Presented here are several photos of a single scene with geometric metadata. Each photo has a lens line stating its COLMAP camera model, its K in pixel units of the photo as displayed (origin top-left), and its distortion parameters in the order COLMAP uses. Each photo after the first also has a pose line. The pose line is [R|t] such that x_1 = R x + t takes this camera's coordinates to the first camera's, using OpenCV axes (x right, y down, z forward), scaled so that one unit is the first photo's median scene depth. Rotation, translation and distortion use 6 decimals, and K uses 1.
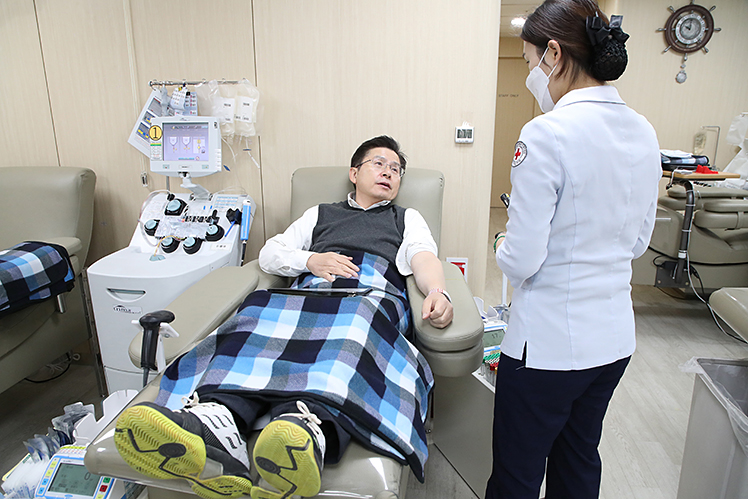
lens RADIAL K [[509.5, 0, 375.8], [0, 509.5, 251.7], [0, 0, 1]] dist [-0.060509, 0.004188]
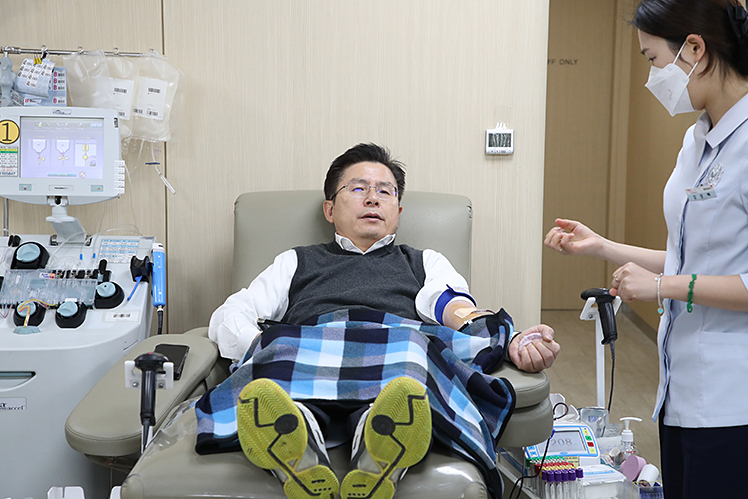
lens RADIAL K [[1449.7, 0, 375.7], [0, 1449.7, 255.1], [0, 0, 1]] dist [0.371448, -0.124626]
pose [[0.990824, -0.005864, 0.135030, -0.235852], [0.026864, 0.987669, -0.154234, 0.196018], [-0.132460, 0.156446, 0.978764, -0.781091]]
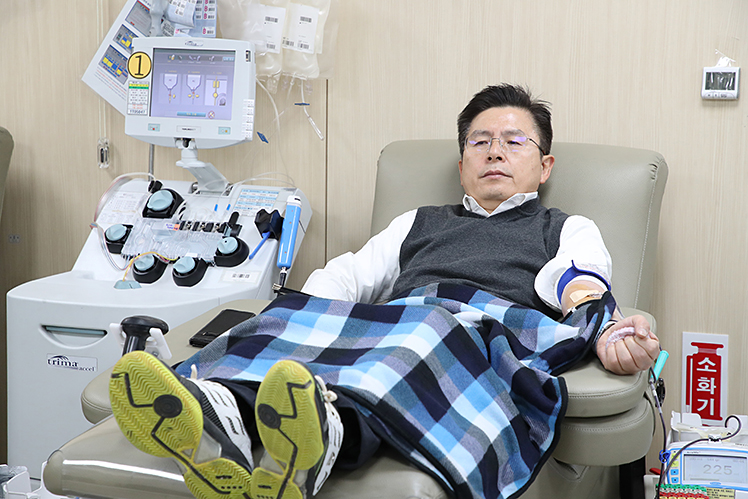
lens RADIAL K [[1702.7, 0, 375.1], [0, 1702.7, 250.5], [0, 0, 1]] dist [0.489897, -0.394619]
pose [[0.975465, 0.044312, -0.215649, 0.223985], [-0.073292, 0.989023, -0.128302, 0.183287], [0.207596, 0.140959, 0.968005, -0.731517]]
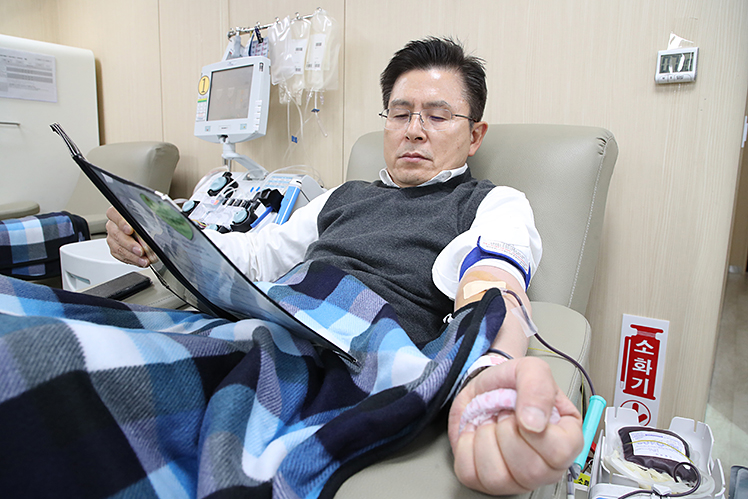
lens RADIAL K [[499.9, 0, 375.5], [0, 499.9, 248.0], [0, 0, 1]] dist [-0.056033, 0.003366]
pose [[0.876497, 0.097917, -0.471344, 0.161071], [-0.150036, 0.985893, -0.074195, 0.021736], [0.457429, 0.135750, 0.878823, 0.486453]]
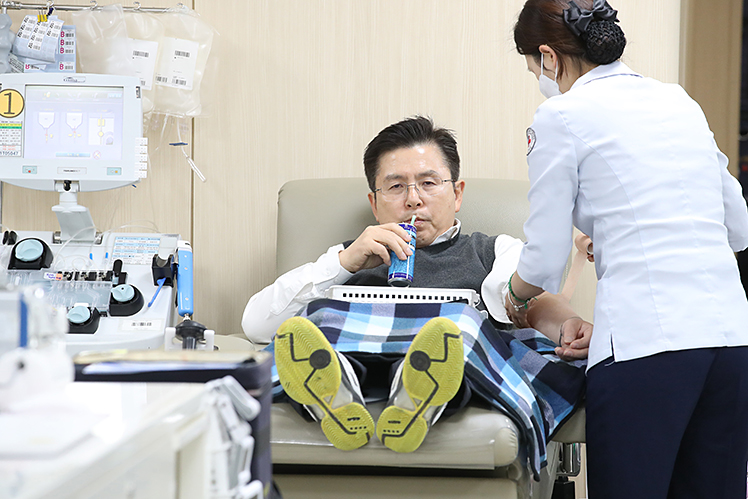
lens RADIAL K [[4235.4, 0, 372.8], [0, 4235.4, 249.1], [0, 0, 1]] dist [1.592722, 0.239282]
pose [[0.997975, 0.011070, 0.062641, -0.336349], [0.003296, 0.974419, -0.224713, 0.860758], [-0.063526, 0.224465, 0.972409, -3.127978]]
